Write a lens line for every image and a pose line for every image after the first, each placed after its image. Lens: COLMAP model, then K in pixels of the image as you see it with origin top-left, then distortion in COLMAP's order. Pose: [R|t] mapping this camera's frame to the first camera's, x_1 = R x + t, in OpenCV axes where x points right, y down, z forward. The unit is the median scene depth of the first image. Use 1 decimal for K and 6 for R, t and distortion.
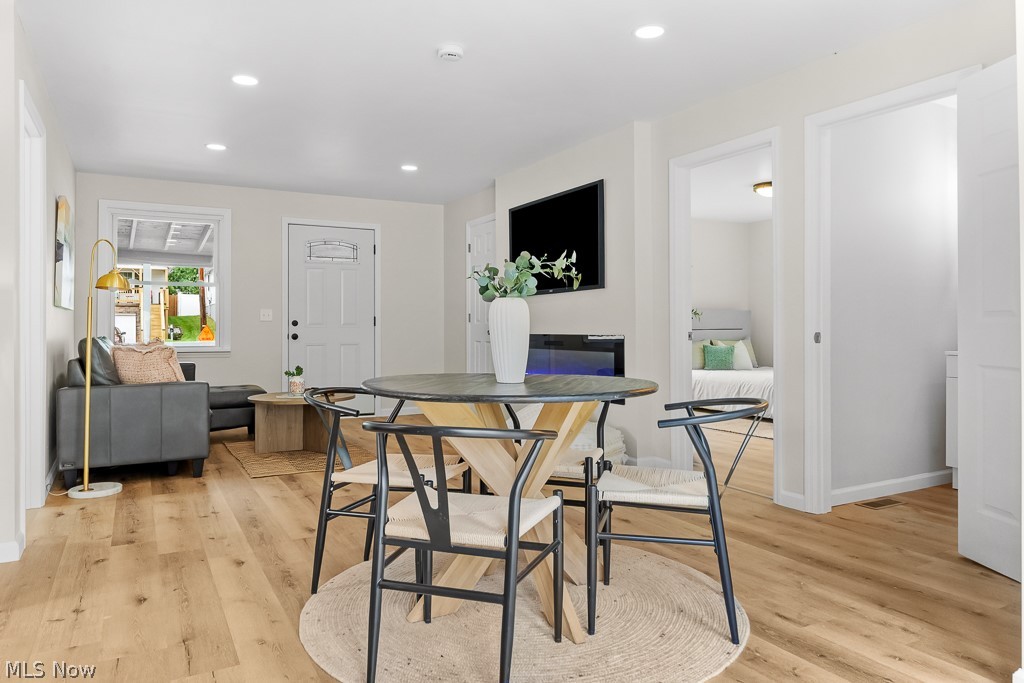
lens RADIAL K [[706.5, 0, 528.8], [0, 706.5, 322.2], [0, 0, 1]] dist [-0.004602, -0.003044]
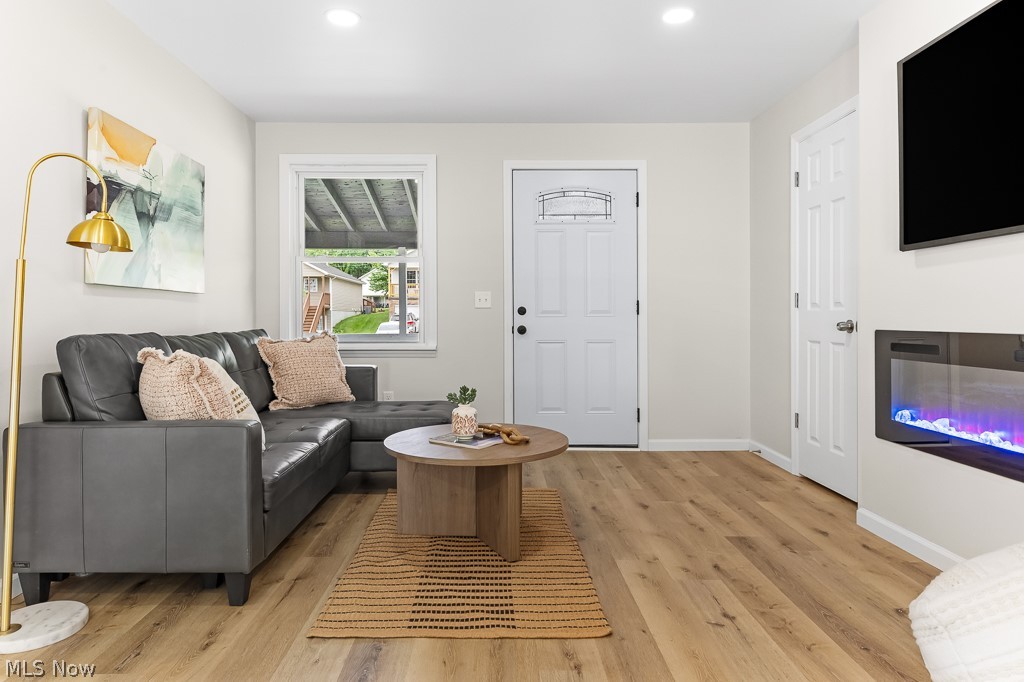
lens RADIAL K [[626.2, 0, 495.3], [0, 626.2, 324.7], [0, 0, 1]] dist [0.005452, -0.000650]
pose [[0.873919, 0.004324, -0.486052, -0.051664], [0.005115, 0.999823, 0.018091, 0.003751], [0.486044, -0.018297, 0.873743, 0.445806]]
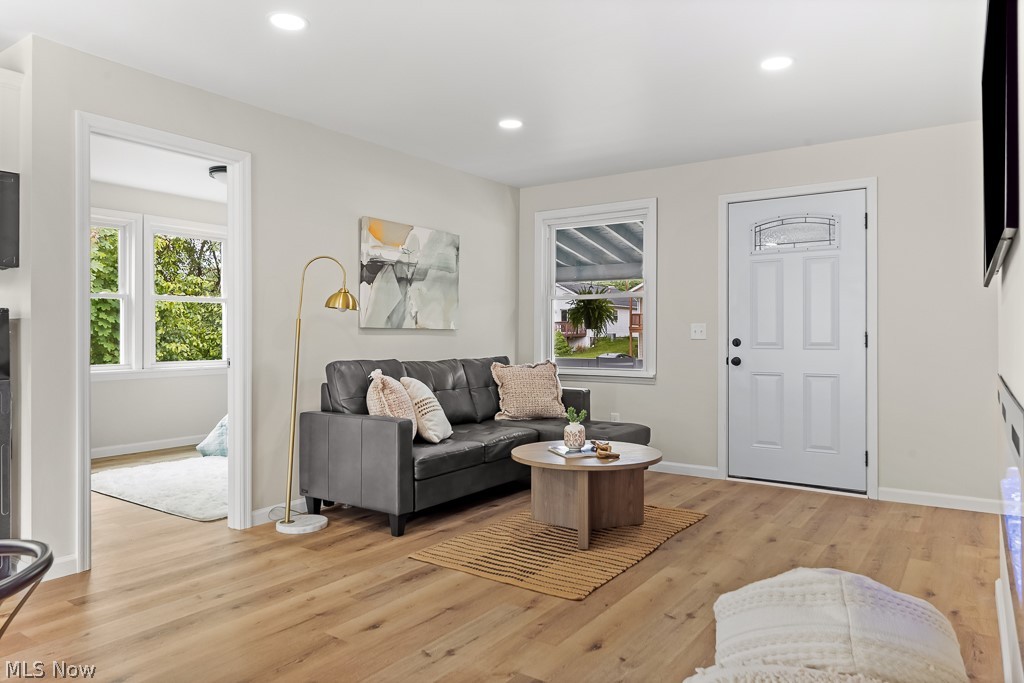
lens RADIAL K [[677.7, 0, 505.0], [0, 677.7, 340.3], [0, 0, 1]] dist [0.018441, -0.000141]
pose [[0.430891, 0.005478, -0.902387, 0.185299], [0.005133, 0.999951, 0.008521, -0.007761], [0.902389, -0.008303, 0.430842, 0.500752]]
